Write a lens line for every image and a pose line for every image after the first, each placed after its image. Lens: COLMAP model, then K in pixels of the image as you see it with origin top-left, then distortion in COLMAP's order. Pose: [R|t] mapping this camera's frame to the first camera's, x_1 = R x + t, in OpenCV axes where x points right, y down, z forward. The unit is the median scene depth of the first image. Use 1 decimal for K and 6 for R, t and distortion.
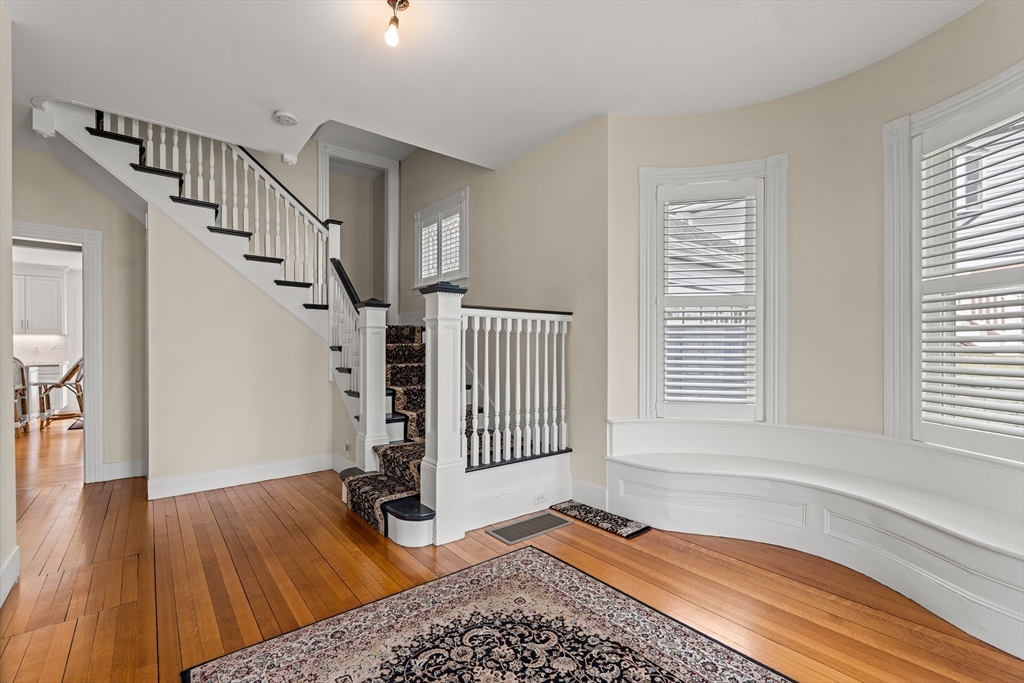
lens RADIAL K [[456.1, 0, 513.5], [0, 456.1, 344.8], [0, 0, 1]] dist [0.001828, 0.000288]
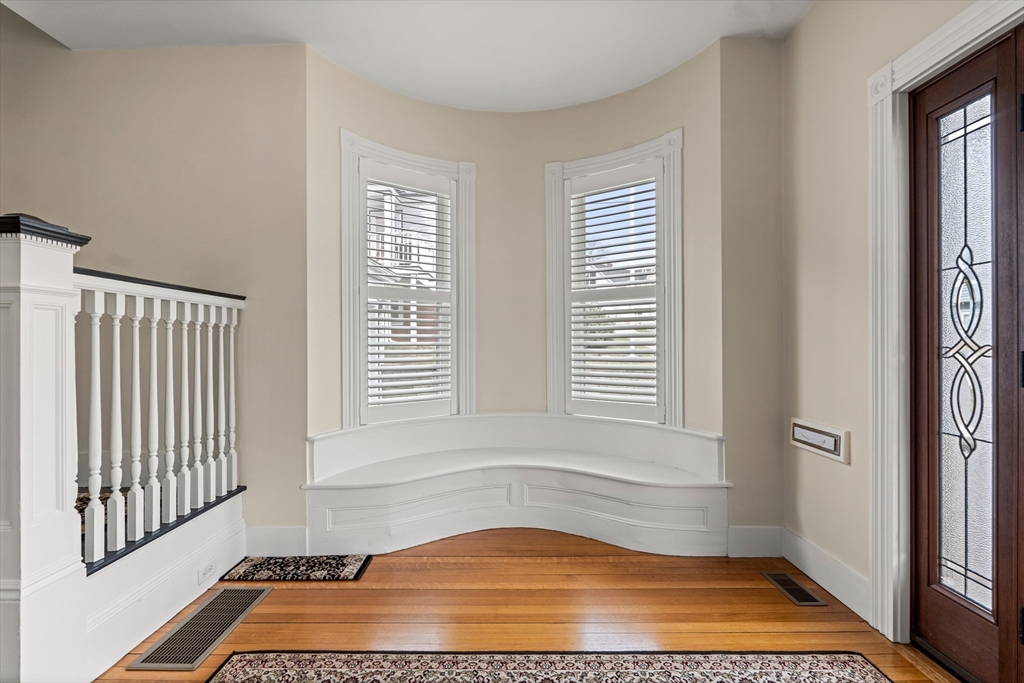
lens RADIAL K [[456.1, 0, 505.3], [0, 456.1, 340.1], [0, 0, 1]] dist [0.001828, 0.000288]
pose [[0.637128, -0.000822, 0.770757, -0.202779], [0.002773, 0.999995, -0.001225, 0.000395], [-0.770753, 0.002917, 0.637128, 0.274876]]
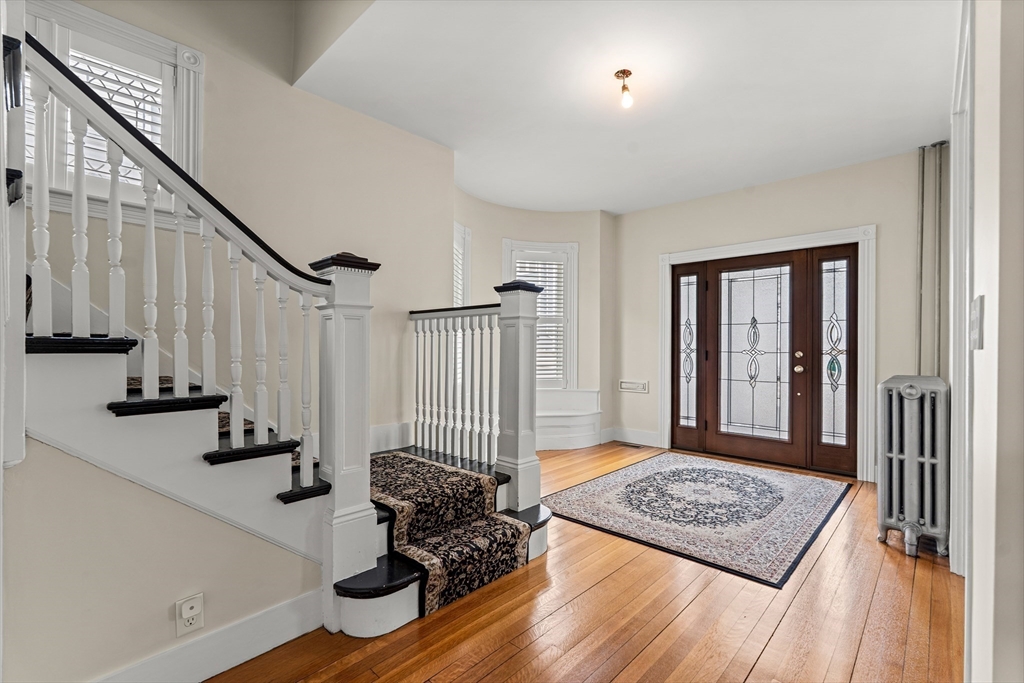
lens RADIAL K [[456.1, 0, 510.4], [0, 456.1, 344.9], [0, 0, 1]] dist [0.001828, 0.000288]
pose [[-0.132556, 0.004003, 0.991167, -1.138190], [-0.010935, 0.999925, -0.005500, 0.009039], [-0.991115, -0.011567, -0.132502, 1.148629]]
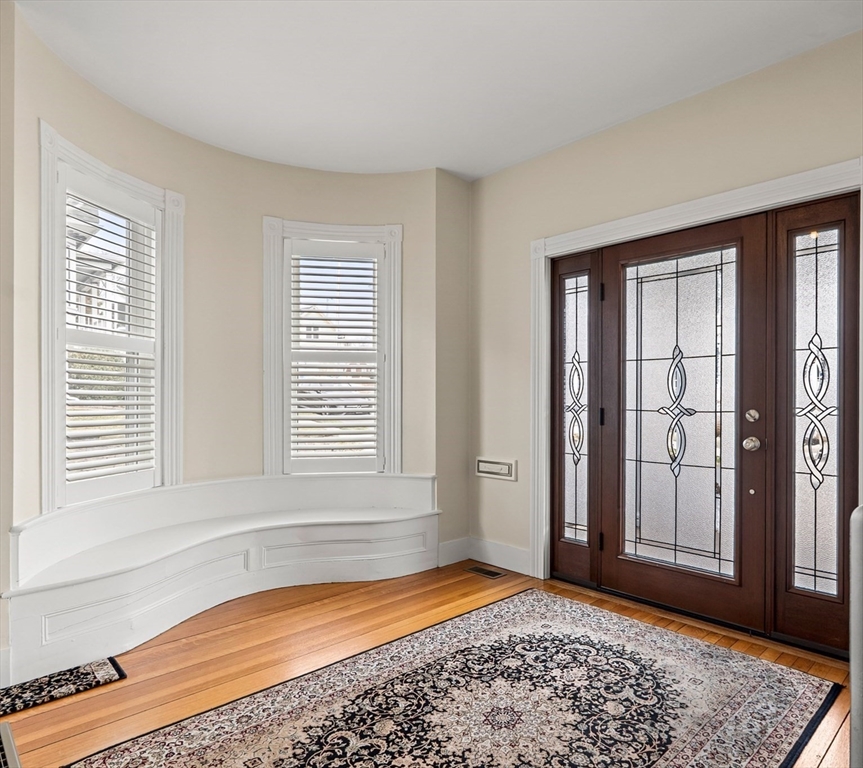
lens RADIAL K [[555.6, 0, 486.8], [0, 555.6, 395.9], [0, 0, 1]] dist [0.007657, 0.002965]
pose [[-0.112573, 0.007378, 0.993616, -0.652797], [-0.005641, 0.999952, -0.008064, -0.001332], [-0.993628, -0.006512, -0.112525, 0.542827]]
